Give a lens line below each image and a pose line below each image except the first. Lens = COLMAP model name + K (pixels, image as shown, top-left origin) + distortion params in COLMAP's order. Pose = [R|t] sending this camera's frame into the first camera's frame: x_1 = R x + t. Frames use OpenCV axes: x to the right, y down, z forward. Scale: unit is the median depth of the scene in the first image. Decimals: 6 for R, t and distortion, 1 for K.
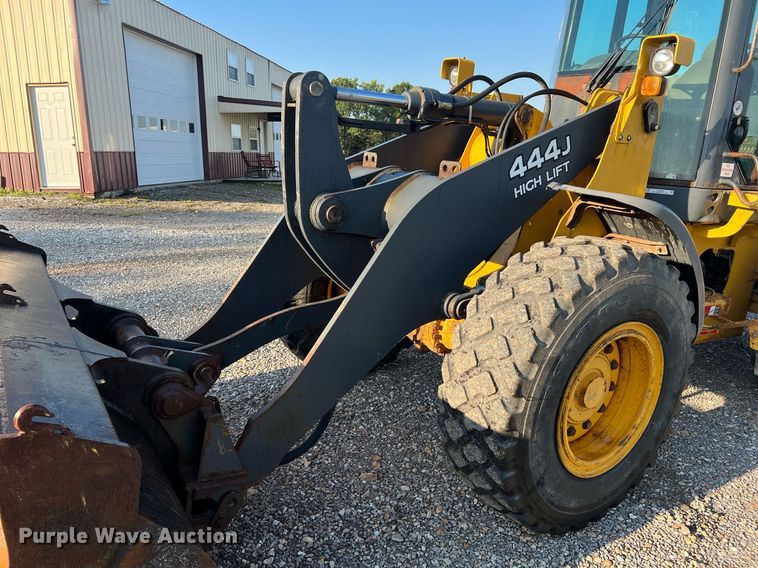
lens RADIAL K [[586.2, 0, 379.0], [0, 586.2, 284.0], [0, 0, 1]] dist [-0.004532, -0.000574]
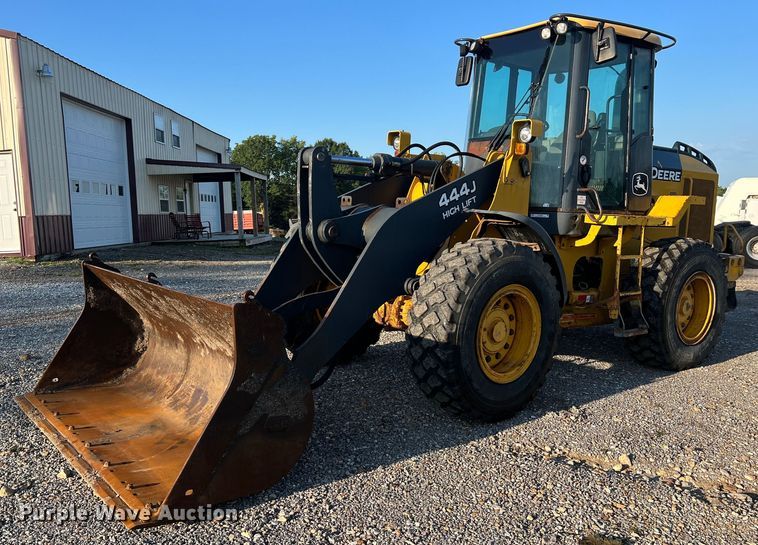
lens RADIAL K [[664.3, 0, 379.0], [0, 664.3, 272.5], [0, 0, 1]] dist [-0.006088, -0.005879]
pose [[0.992341, -0.046040, 0.114631, -0.149828], [0.060534, 0.990136, -0.126354, 0.206120], [-0.107683, 0.132326, 0.985340, -0.713003]]
